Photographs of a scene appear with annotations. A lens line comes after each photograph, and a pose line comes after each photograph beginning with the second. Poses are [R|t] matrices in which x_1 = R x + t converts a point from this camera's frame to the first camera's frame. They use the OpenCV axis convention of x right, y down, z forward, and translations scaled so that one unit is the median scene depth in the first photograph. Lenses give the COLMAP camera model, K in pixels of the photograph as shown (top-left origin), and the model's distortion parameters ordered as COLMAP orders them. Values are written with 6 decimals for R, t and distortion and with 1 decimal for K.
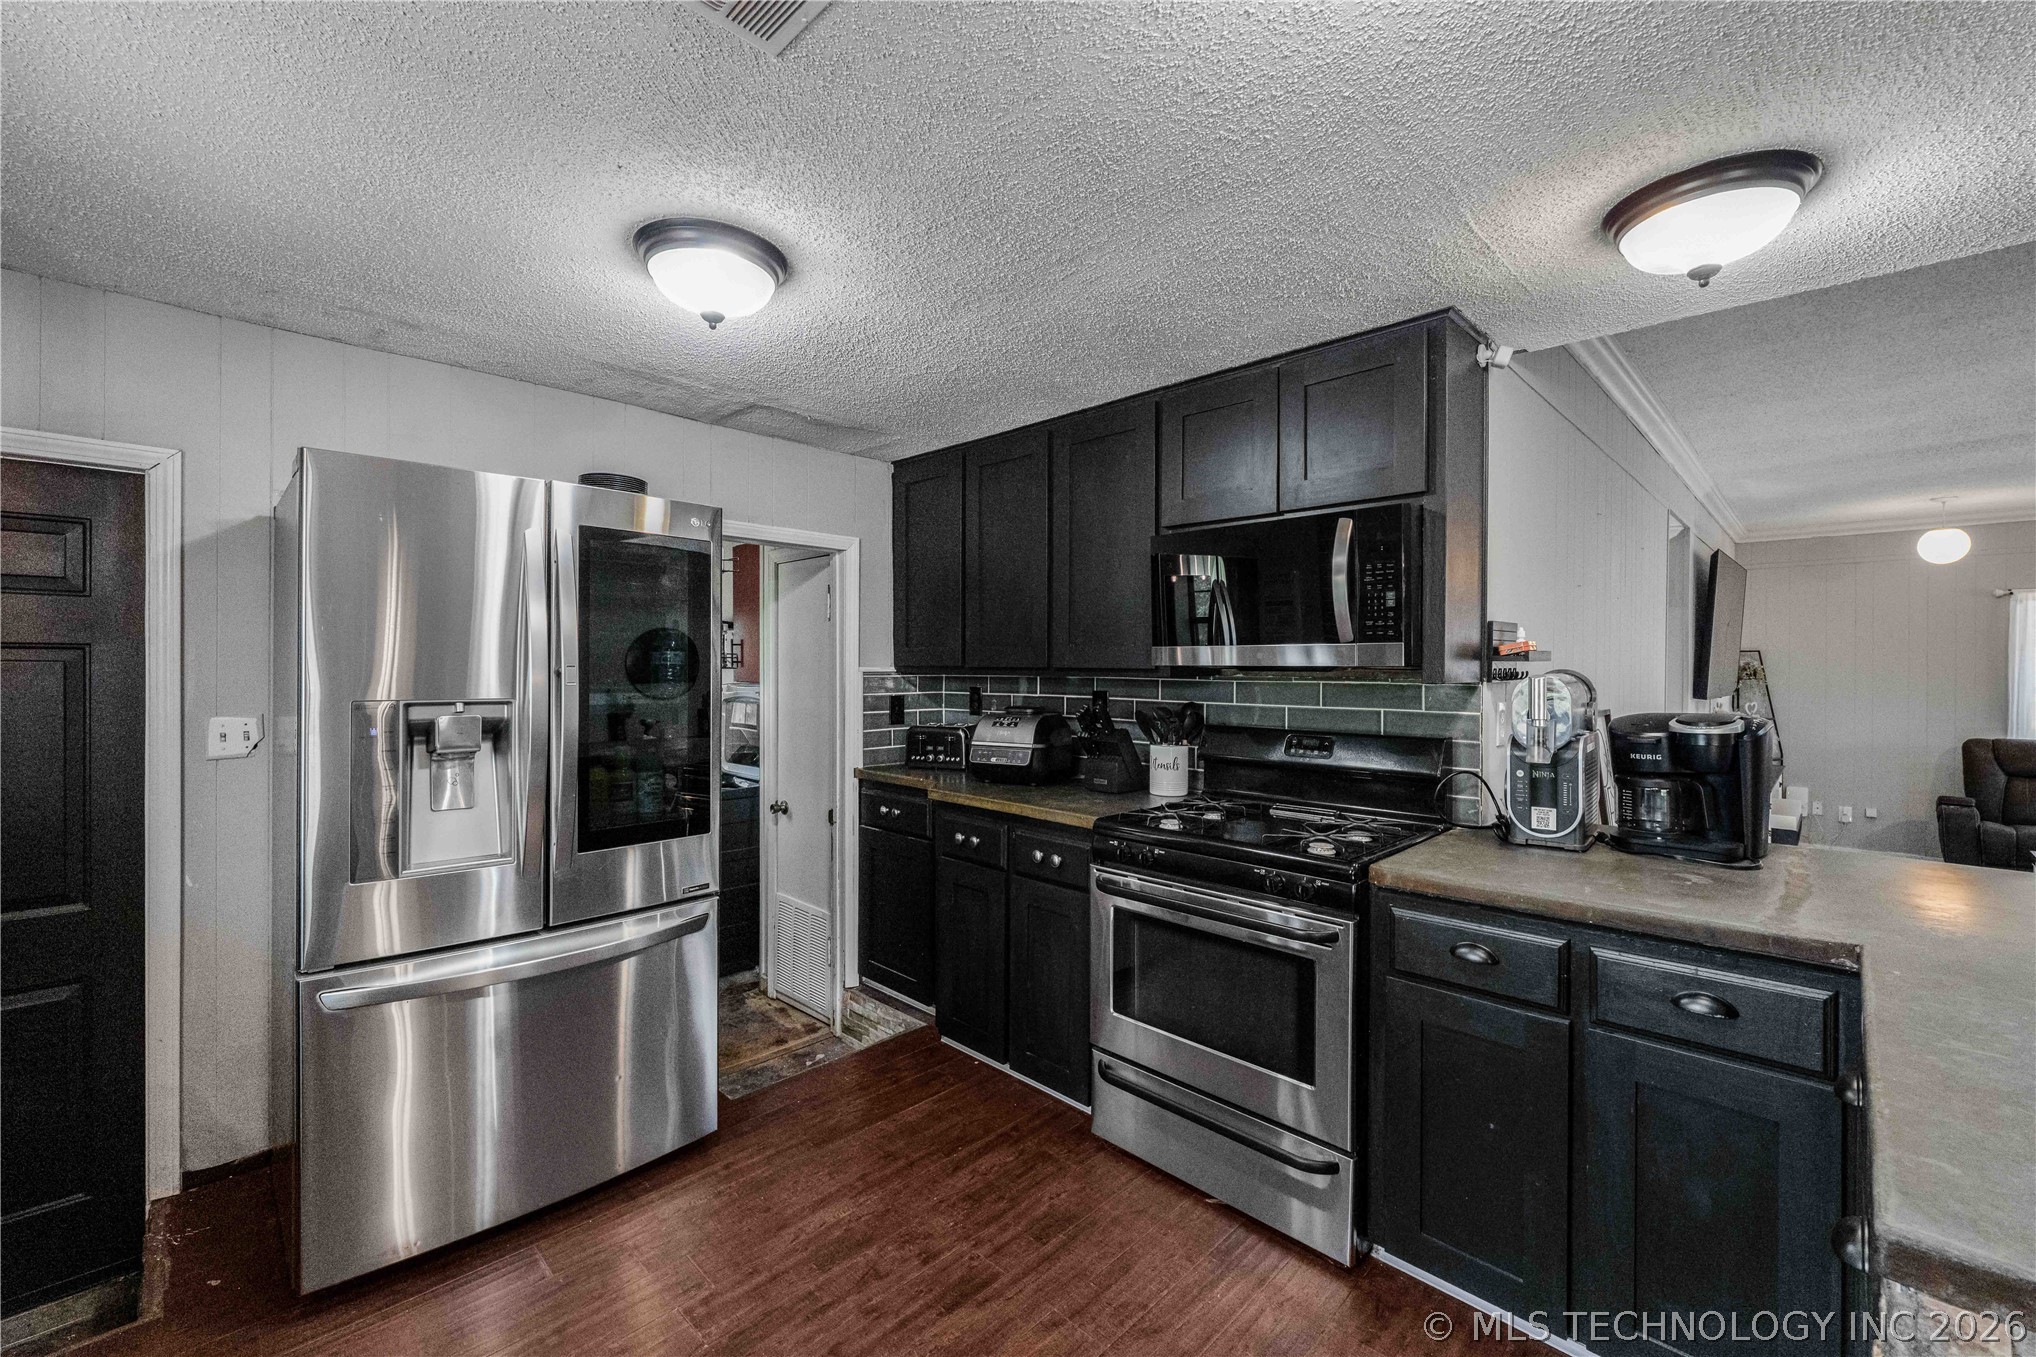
lens RADIAL K [[835.2, 0, 1011.6], [0, 835.2, 671.3], [0, 0, 1]] dist [-0.005419, 0.000136]
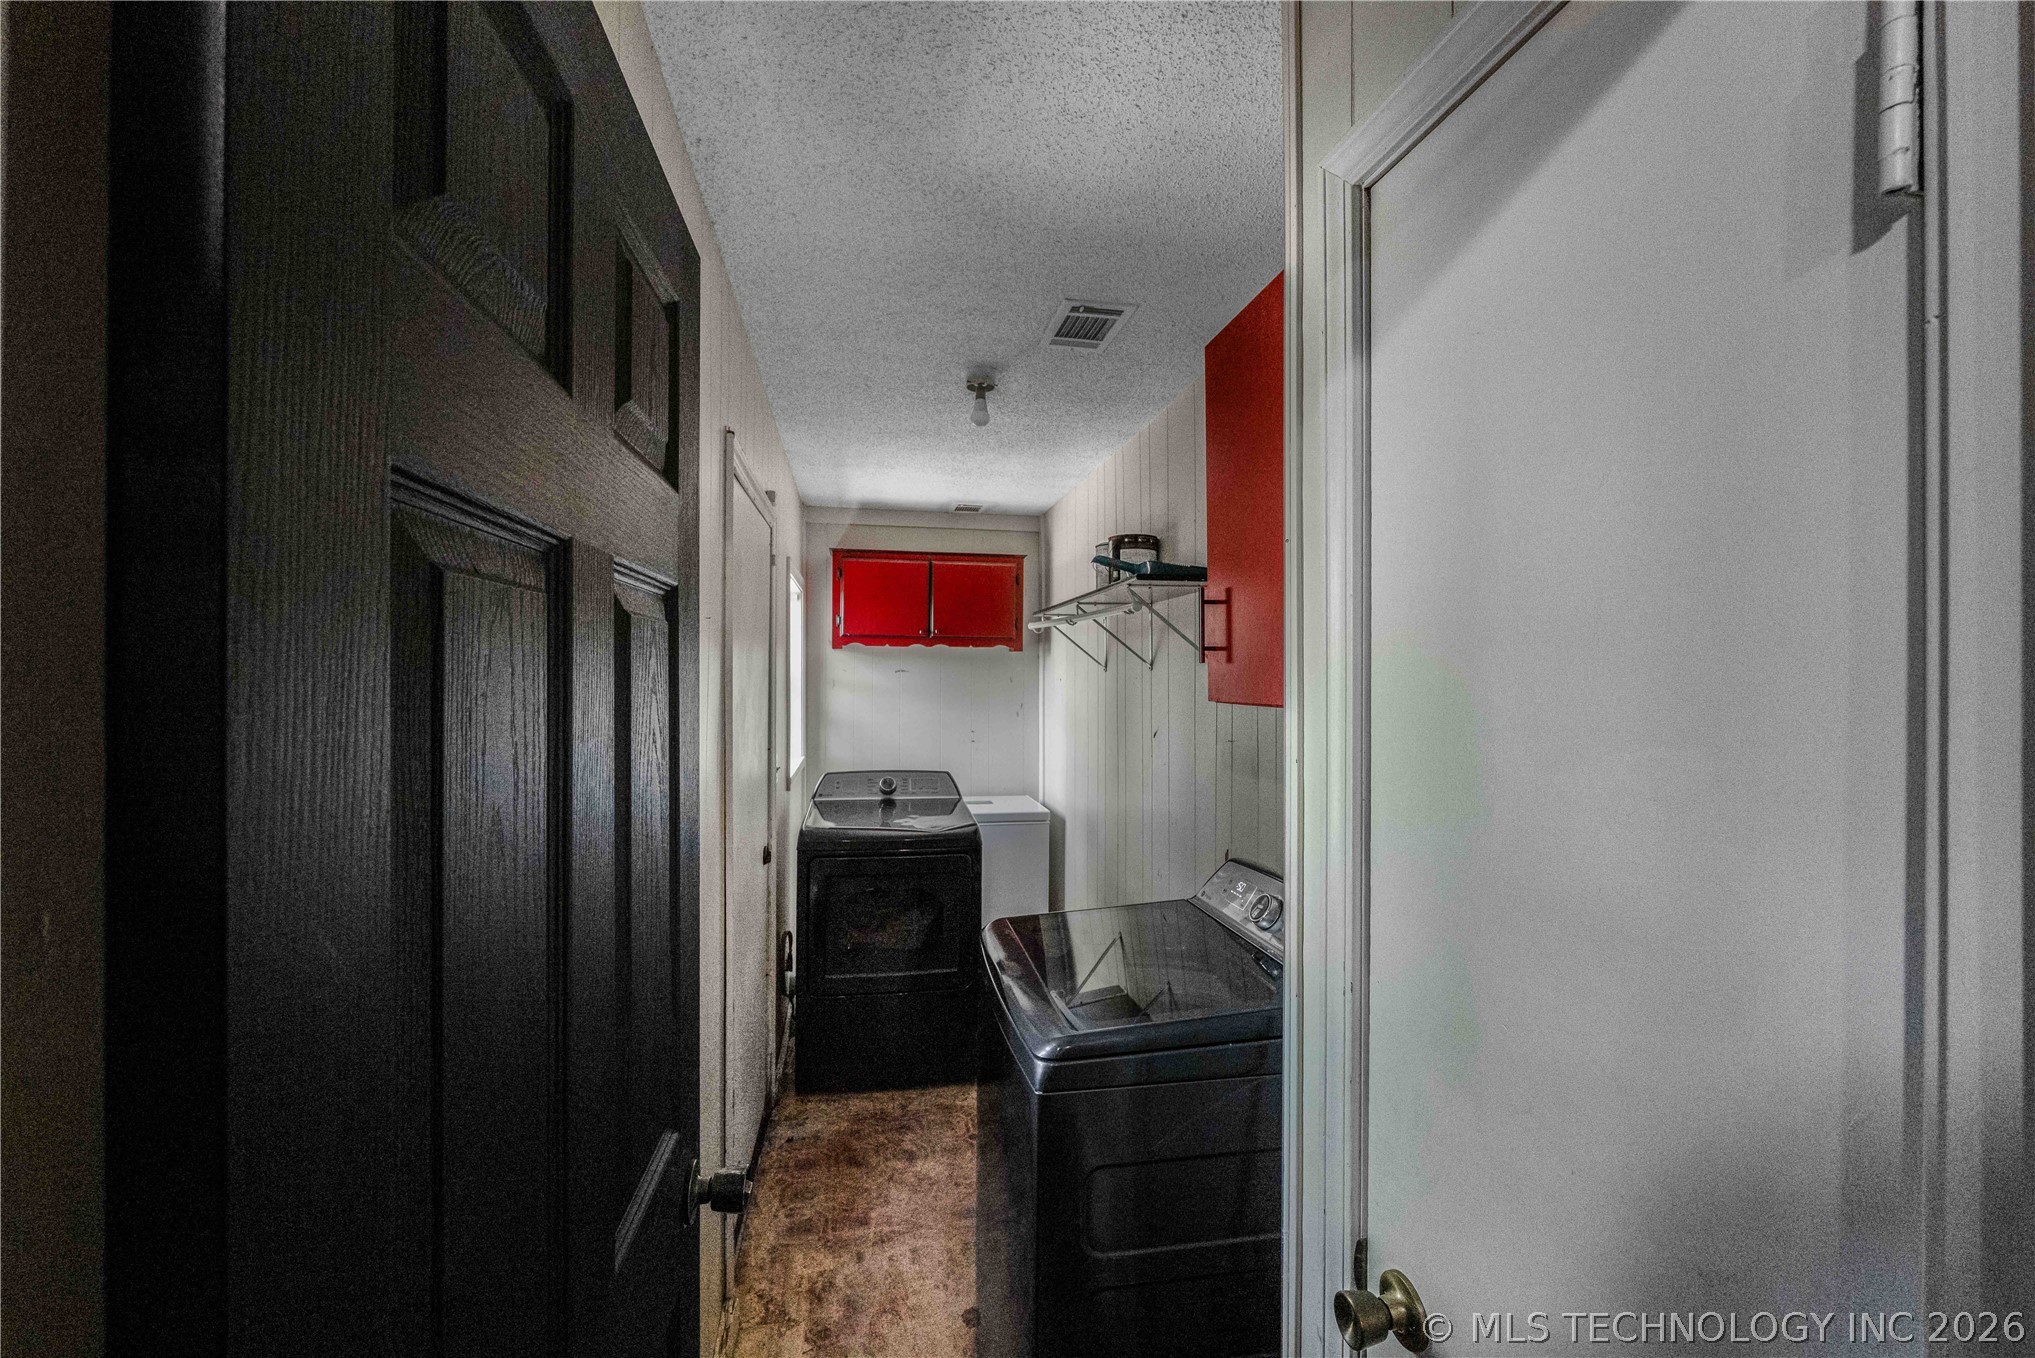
lens RADIAL K [[841.1, 0, 1013.2], [0, 841.1, 677.6], [0, 0, 1]] dist [-0.006069, 0.000273]
pose [[0.815953, 0.000211, -0.578118, -0.424896], [-0.003549, 0.999983, -0.004643, 0.013020], [0.578107, 0.005840, 0.815940, 1.420282]]
